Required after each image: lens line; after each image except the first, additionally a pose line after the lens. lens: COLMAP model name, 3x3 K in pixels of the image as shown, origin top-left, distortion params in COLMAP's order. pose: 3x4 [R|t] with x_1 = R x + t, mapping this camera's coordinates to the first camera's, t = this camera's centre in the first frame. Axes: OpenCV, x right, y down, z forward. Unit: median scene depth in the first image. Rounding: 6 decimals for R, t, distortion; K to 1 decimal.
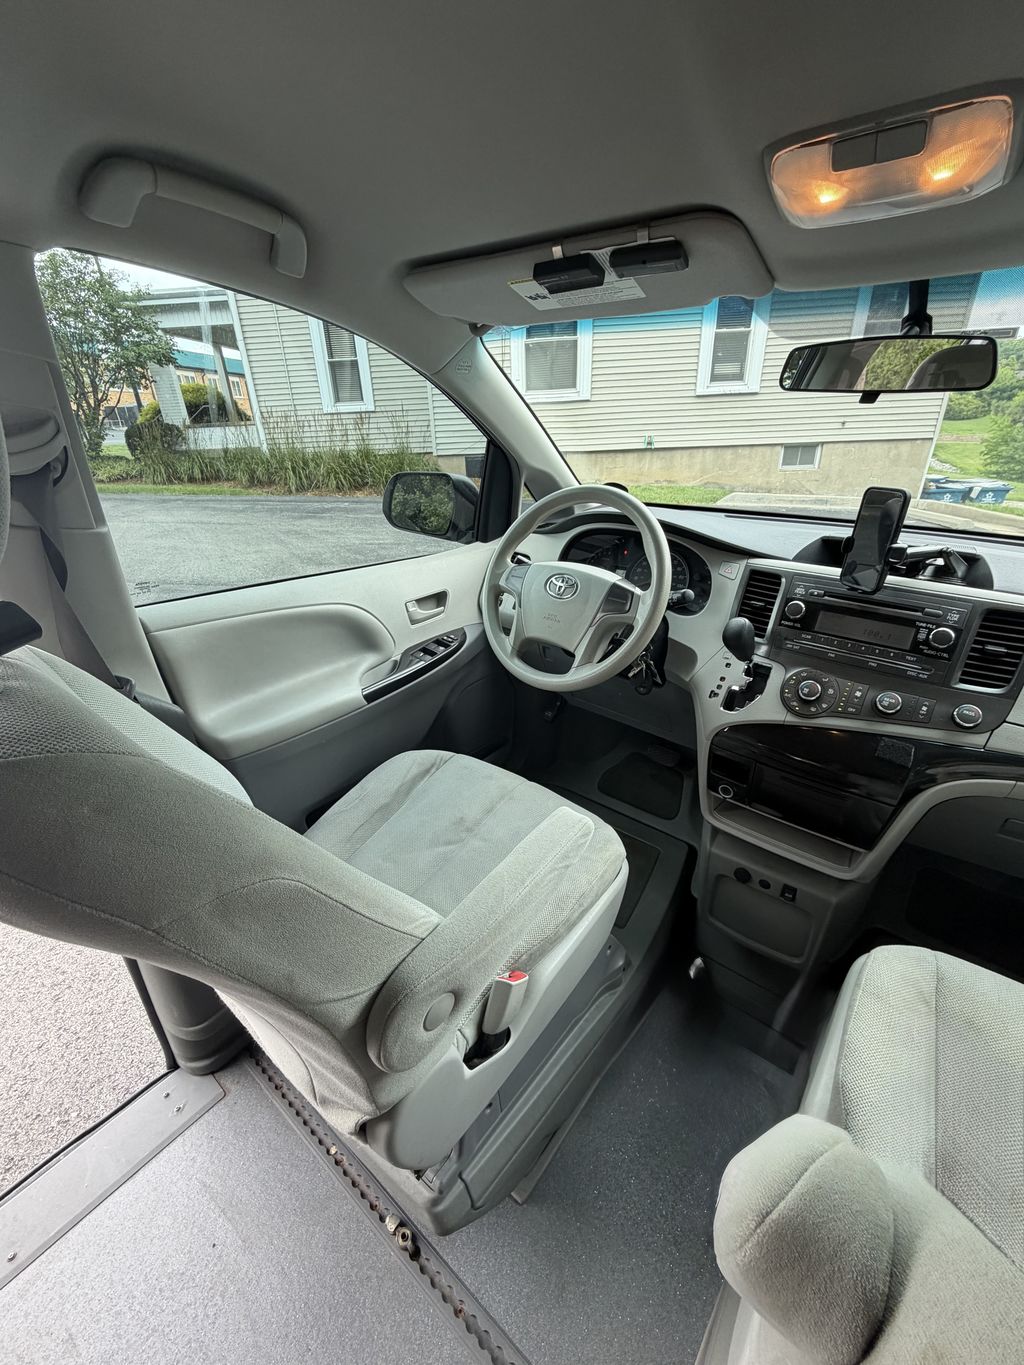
lens RADIAL K [[552.1, 0, 512.0], [0, 552.1, 682.5], [0, 0, 1]] dist [-0.001049, -0.000175]
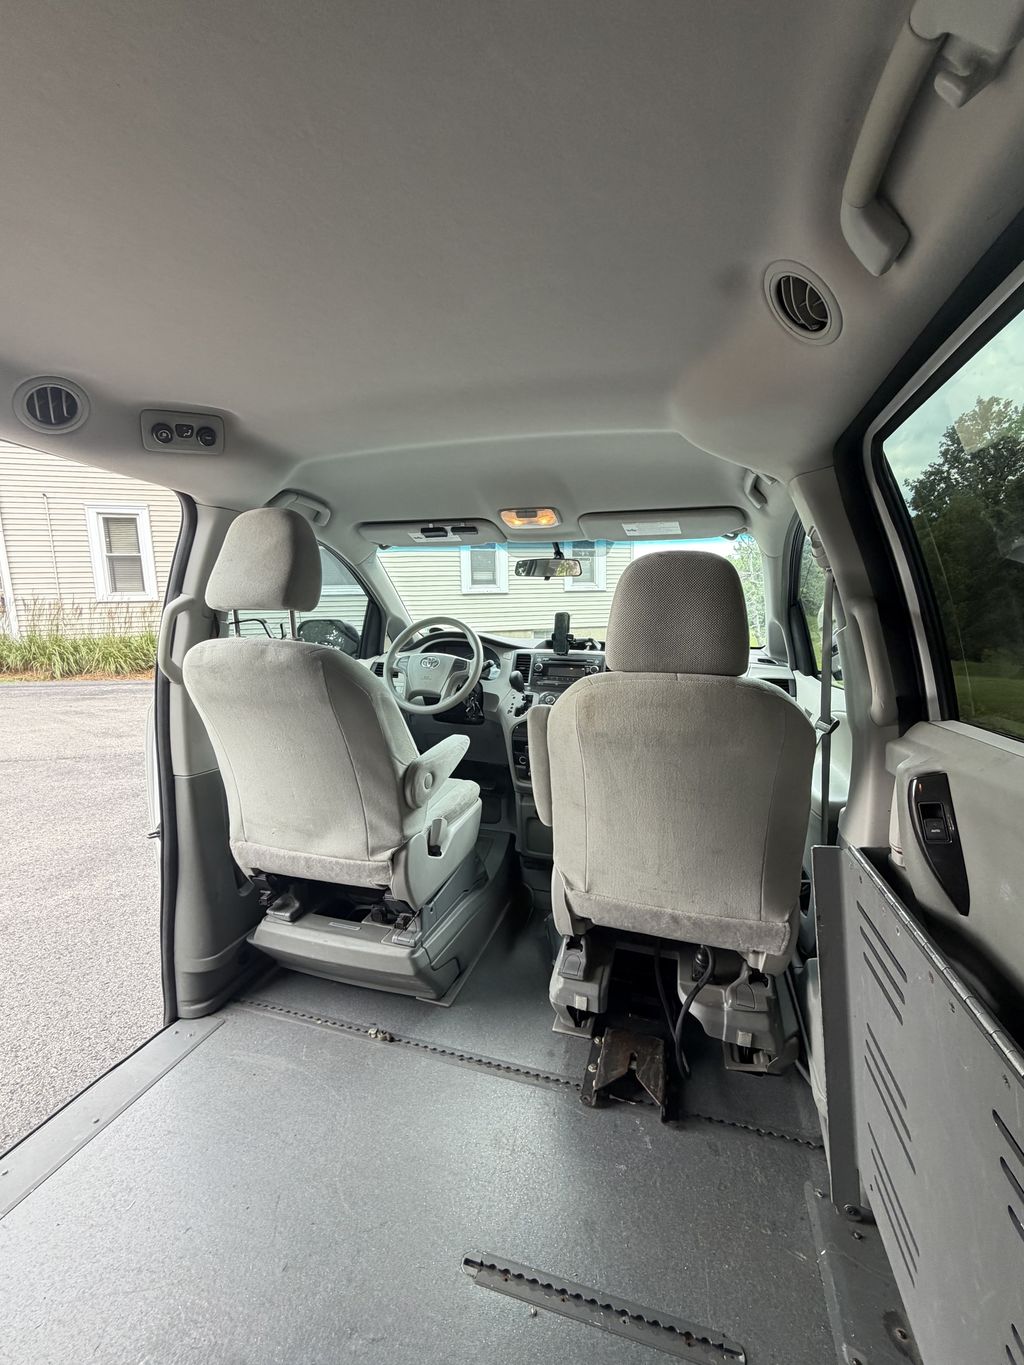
lens RADIAL K [[552.1, 0, 512.0], [0, 552.1, 682.5], [0, 0, 1]] dist [-0.001049, -0.000175]
pose [[0.927305, -0.036362, 0.372537, -0.379602], [0.152842, 0.945299, -0.288181, 0.512039], [-0.341680, 0.324171, 0.882138, -0.827190]]
